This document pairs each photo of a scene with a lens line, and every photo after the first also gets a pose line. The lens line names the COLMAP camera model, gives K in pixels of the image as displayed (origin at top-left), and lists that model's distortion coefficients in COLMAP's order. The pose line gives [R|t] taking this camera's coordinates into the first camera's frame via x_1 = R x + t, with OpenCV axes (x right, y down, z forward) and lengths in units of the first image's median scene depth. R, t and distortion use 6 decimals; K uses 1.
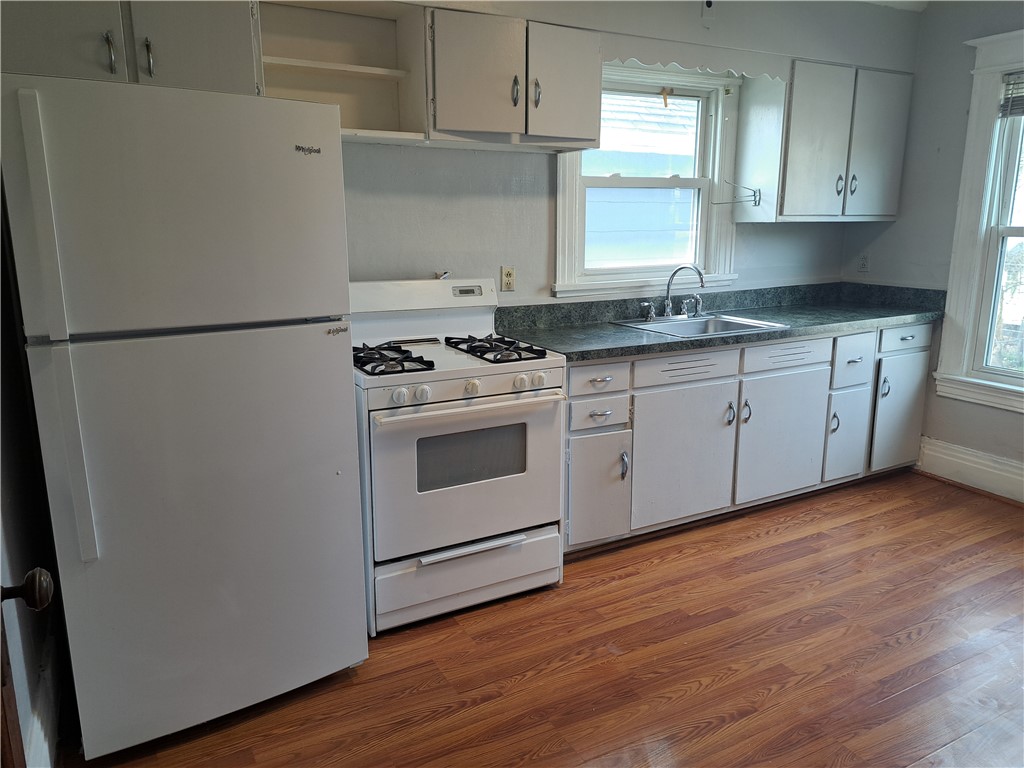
lens RADIAL K [[723.4, 0, 514.6], [0, 723.4, 376.7], [0, 0, 1]] dist [0.100018, -0.093971]
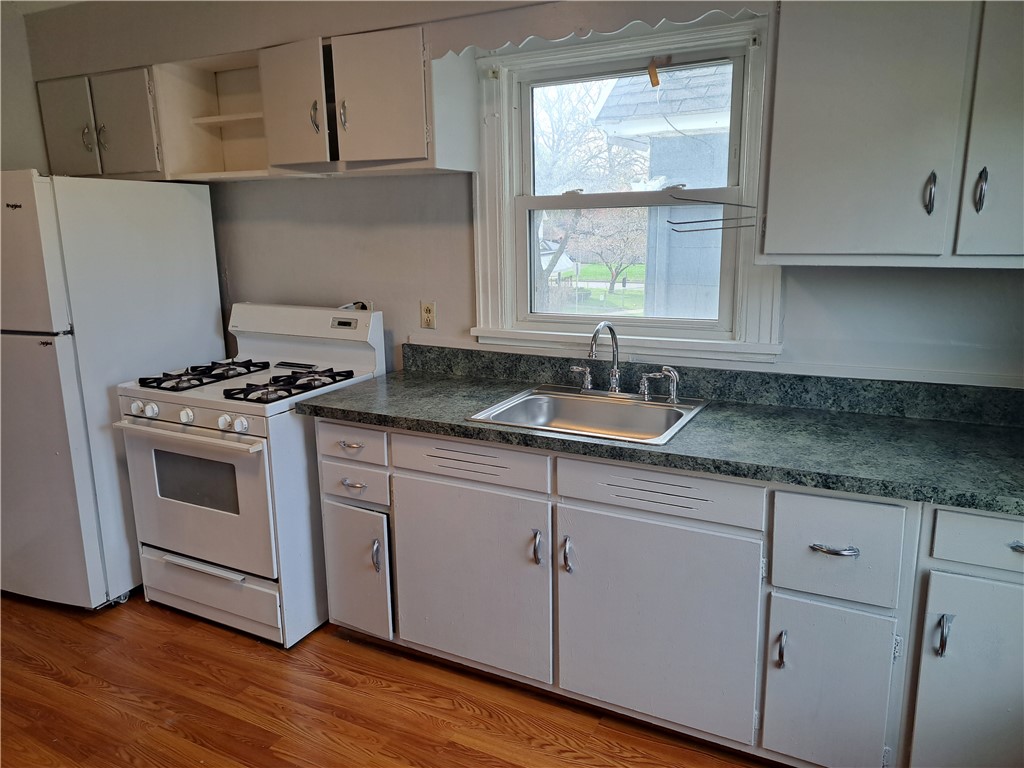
lens RADIAL K [[723.4, 0, 514.6], [0, 723.4, 376.7], [0, 0, 1]] dist [0.100018, -0.093971]
pose [[0.554086, 0.171963, -0.814504, 0.779272], [-0.161849, 0.982014, 0.097227, -0.161132], [0.816574, 0.077954, 0.571952, 0.567099]]
